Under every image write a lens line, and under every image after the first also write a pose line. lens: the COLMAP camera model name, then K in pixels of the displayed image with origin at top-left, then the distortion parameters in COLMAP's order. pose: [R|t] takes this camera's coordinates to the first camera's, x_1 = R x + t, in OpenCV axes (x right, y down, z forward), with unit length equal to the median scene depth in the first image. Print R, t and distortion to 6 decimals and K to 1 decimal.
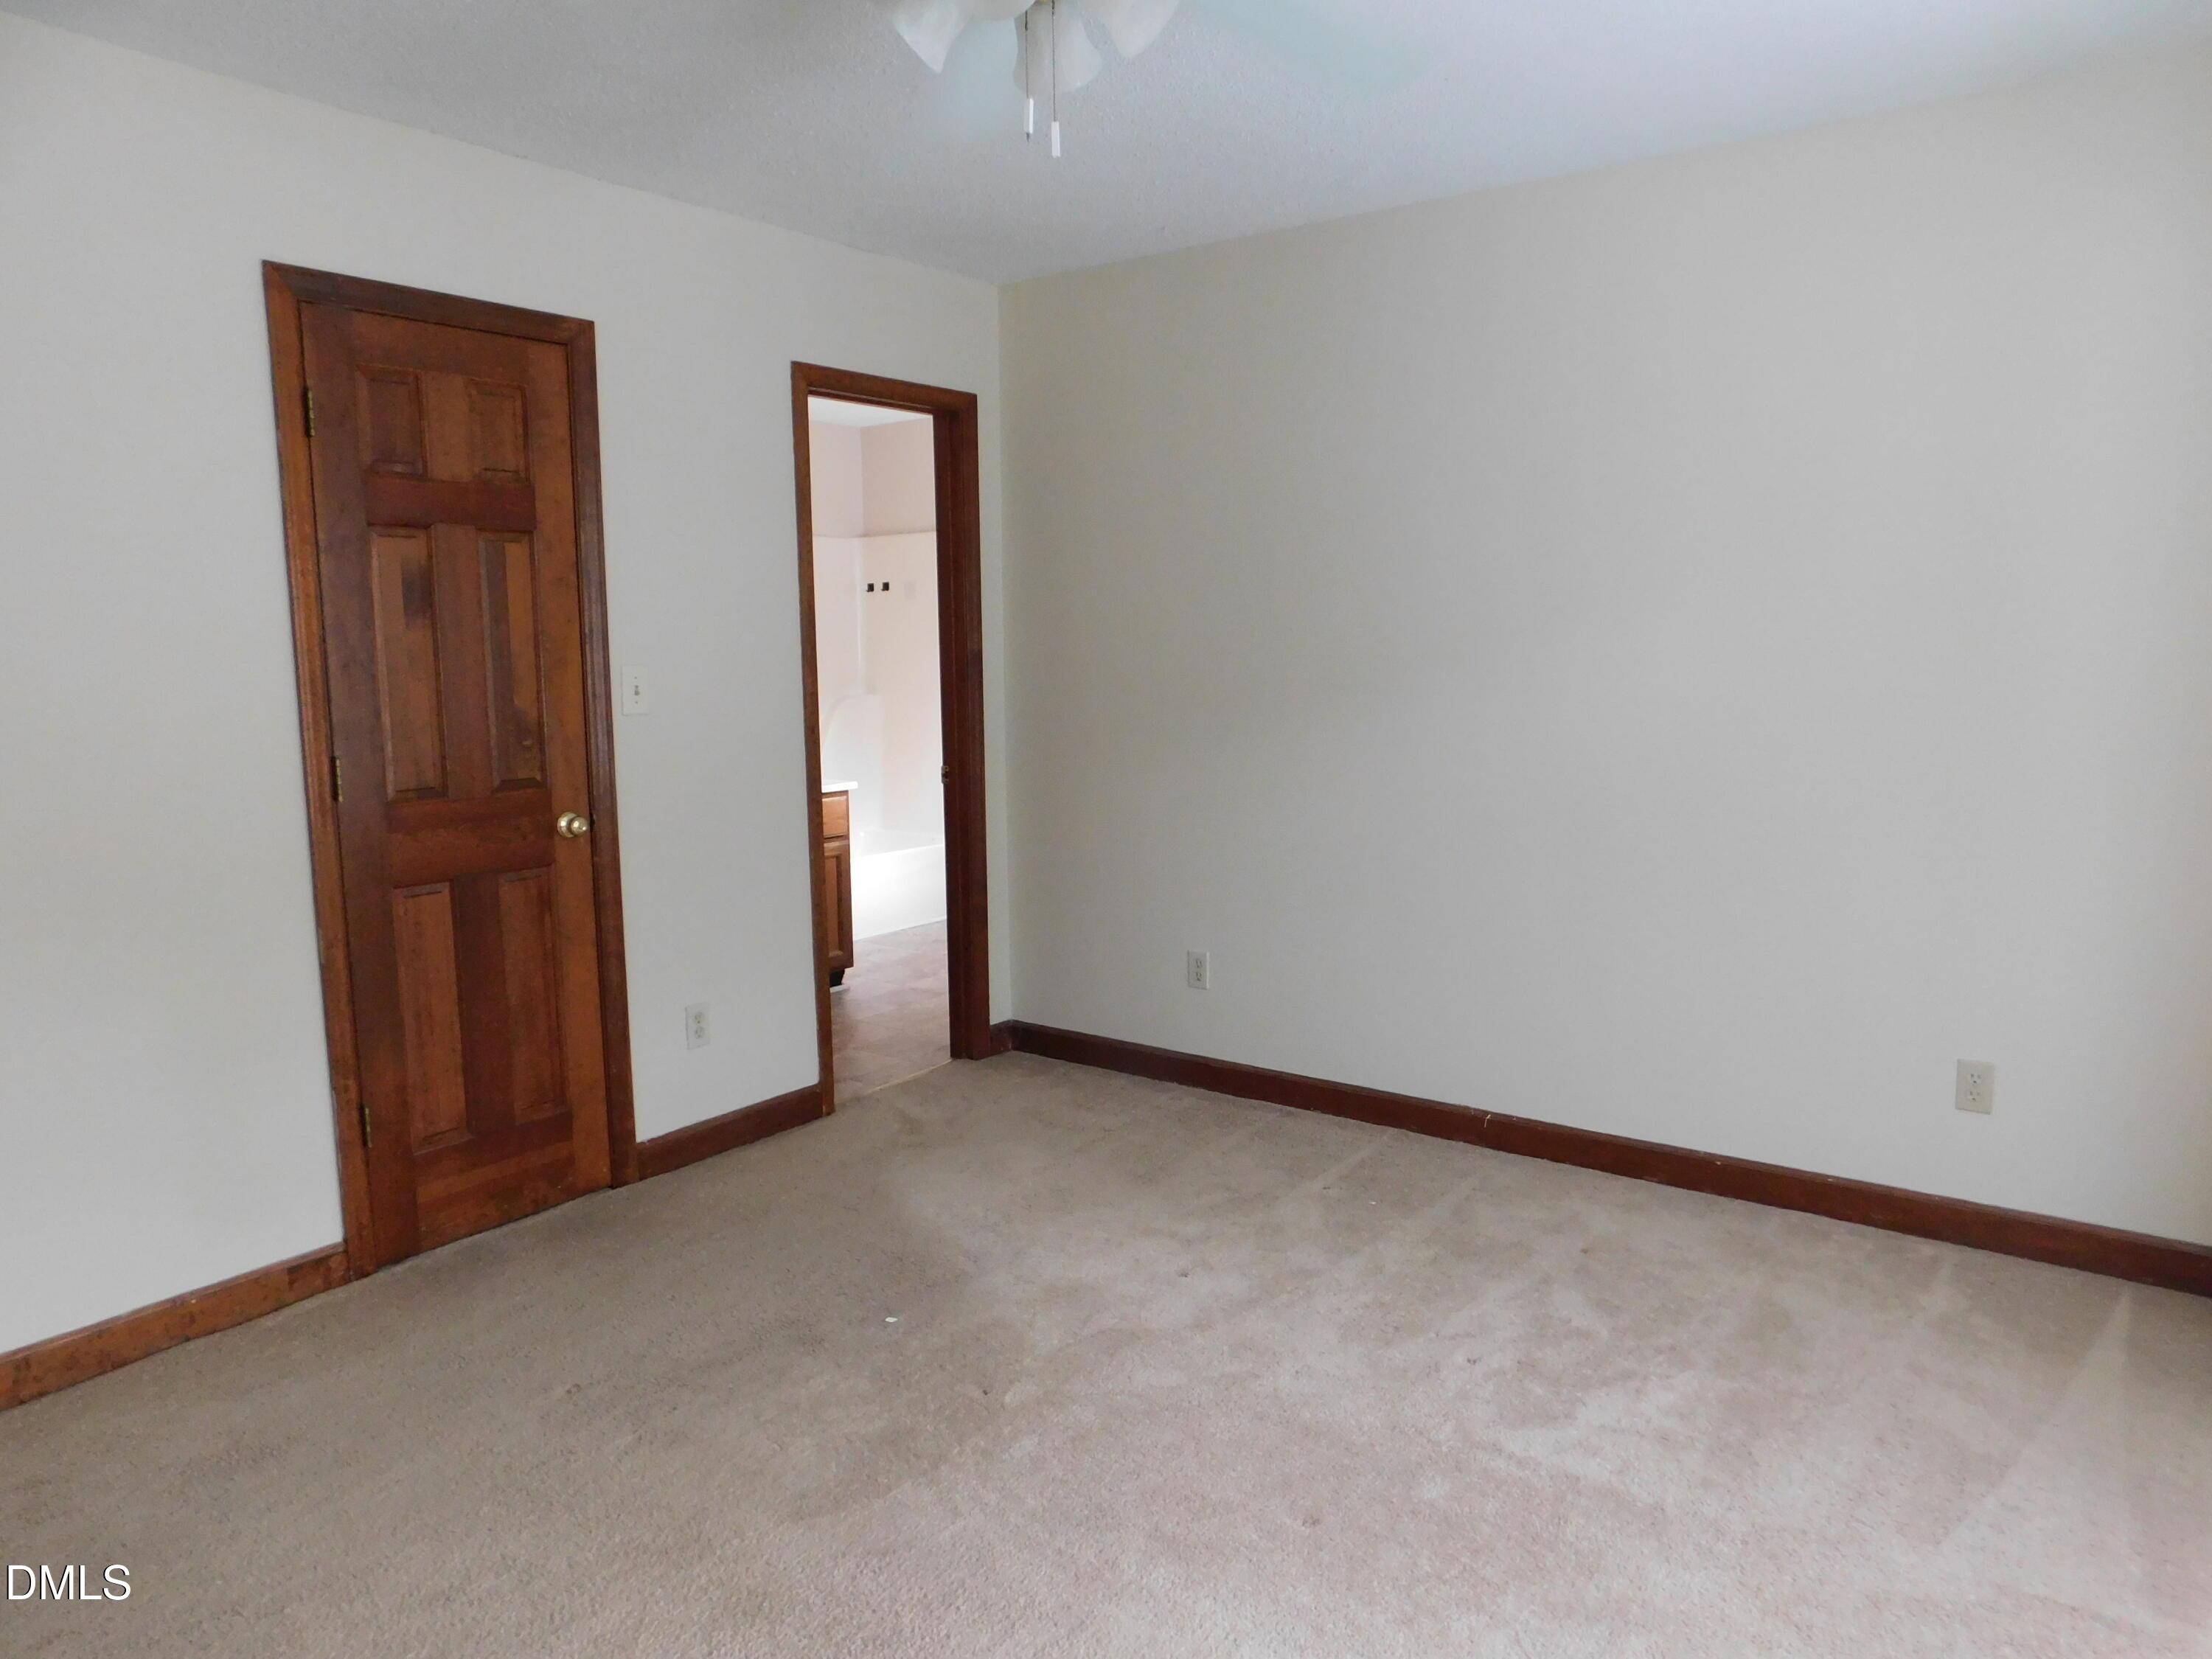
lens RADIAL K [[1472.8, 0, 1106.0], [0, 1472.8, 829.5], [0, 0, 1]] dist [-0.000803, 0.000920]
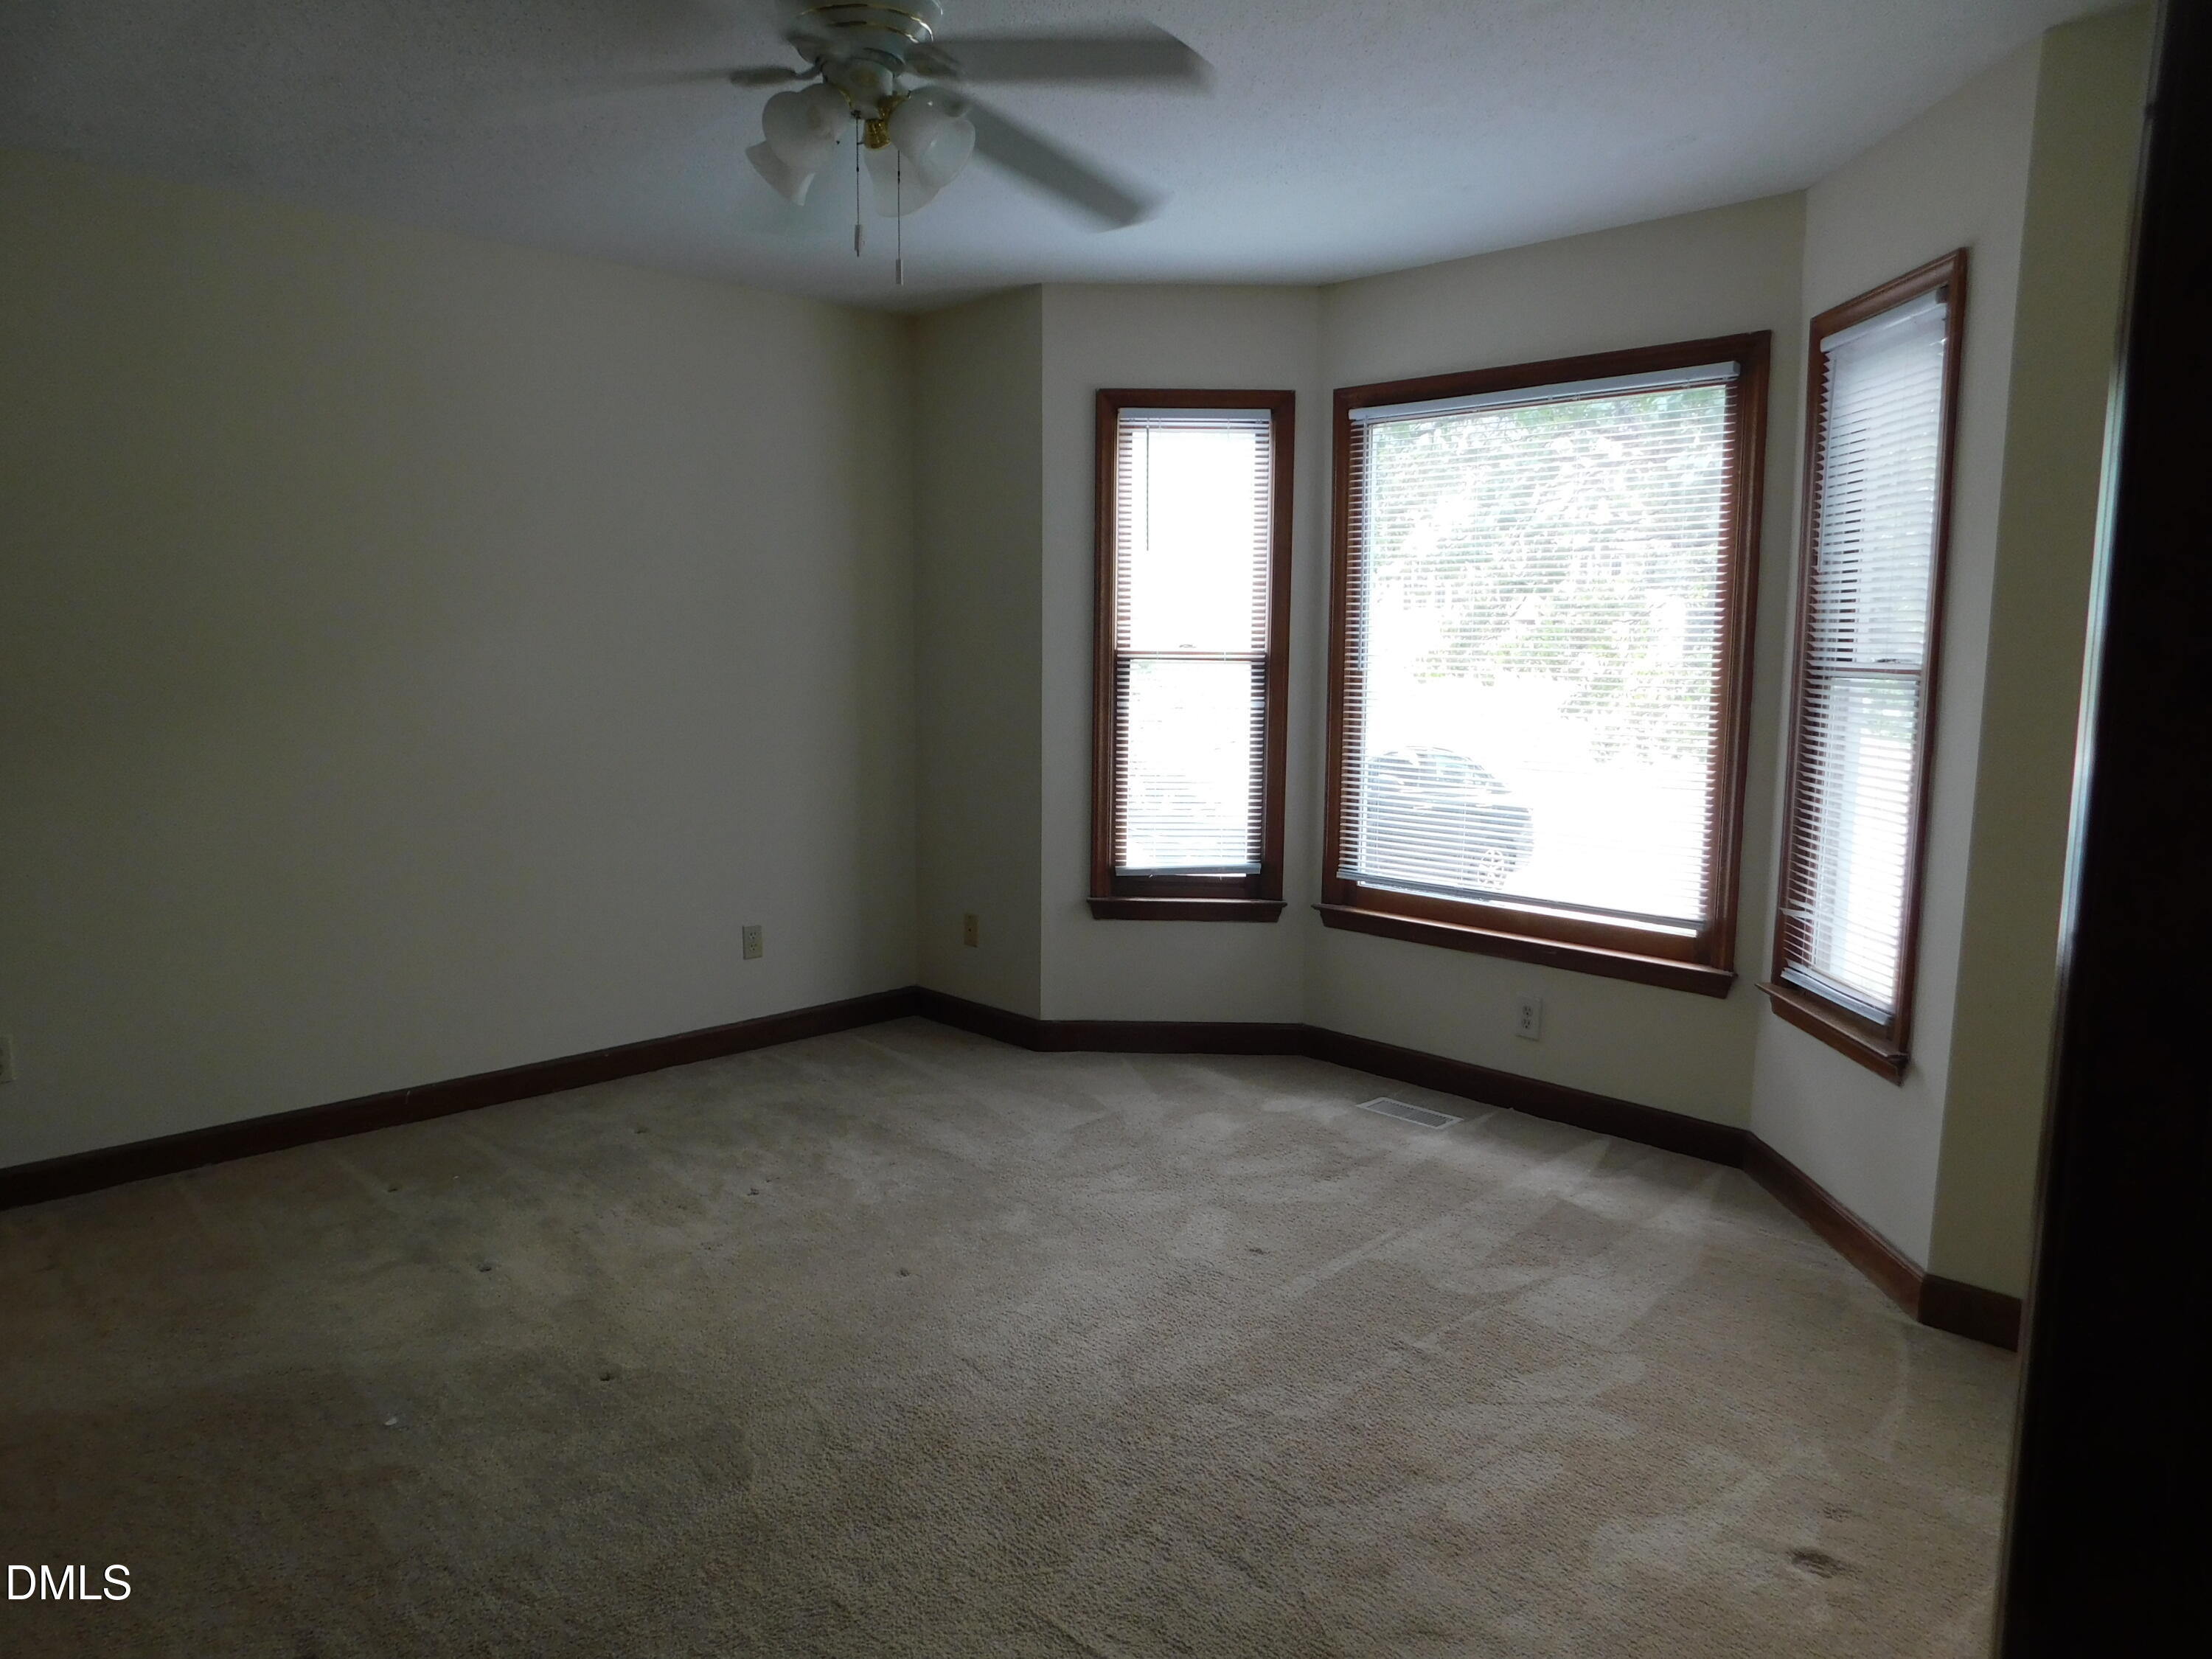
lens RADIAL K [[1504.2, 0, 1106.0], [0, 1504.2, 829.5], [0, 0, 1]] dist [-0.000797, -0.000174]
pose [[0.155216, -0.109989, 0.981738, -0.922108], [0.125621, 0.987912, 0.090820, -0.033652], [-0.979861, 0.109230, 0.167157, 0.419240]]
